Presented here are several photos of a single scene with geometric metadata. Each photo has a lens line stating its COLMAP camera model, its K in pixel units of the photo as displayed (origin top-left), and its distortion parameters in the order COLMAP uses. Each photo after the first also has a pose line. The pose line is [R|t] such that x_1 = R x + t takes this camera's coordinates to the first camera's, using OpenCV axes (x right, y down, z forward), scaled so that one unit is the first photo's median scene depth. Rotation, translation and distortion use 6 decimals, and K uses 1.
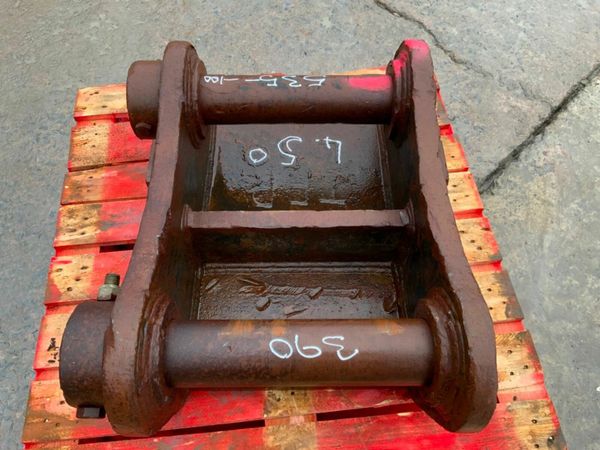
lens RADIAL K [[494.7, 0, 301.4], [0, 494.7, 225.6], [0, 0, 1]] dist [0.119696, -0.280553]
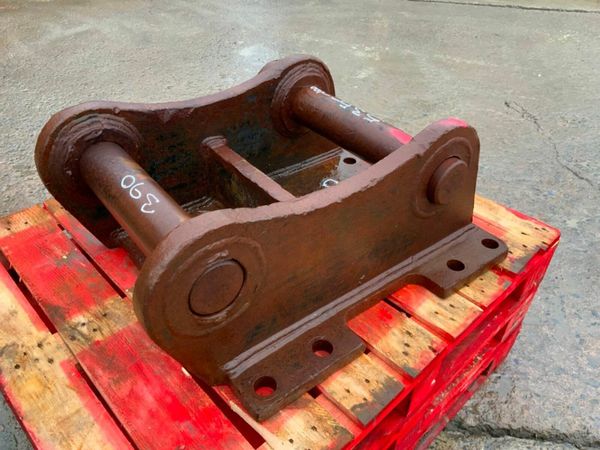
lens RADIAL K [[494.3, 0, 300.6], [0, 494.3, 227.0], [0, 0, 1]] dist [0.083032, -0.173636]
pose [[0.608507, 0.489633, -0.624483, 0.667865], [-0.689441, 0.715860, -0.110525, 0.107199], [0.392926, 0.497800, 0.773178, 0.169751]]
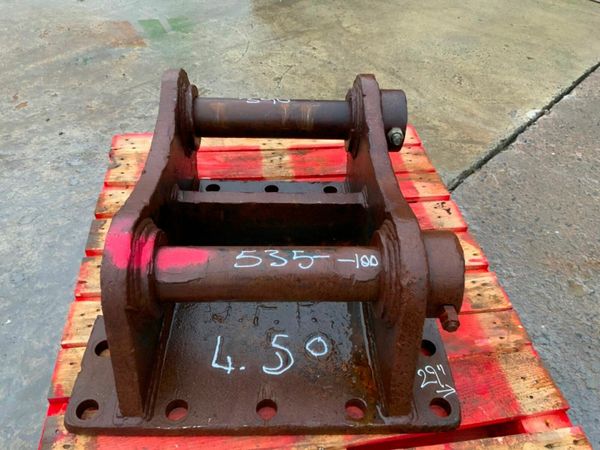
lens RADIAL K [[494.3, 0, 300.6], [0, 494.3, 227.0], [0, 0, 1]] dist [0.083032, -0.173636]
pose [[-0.998754, -0.021368, -0.045106, -0.020630], [-0.040147, -0.192983, 0.980380, -0.988941], [-0.029653, 0.980969, 0.191884, 0.699790]]
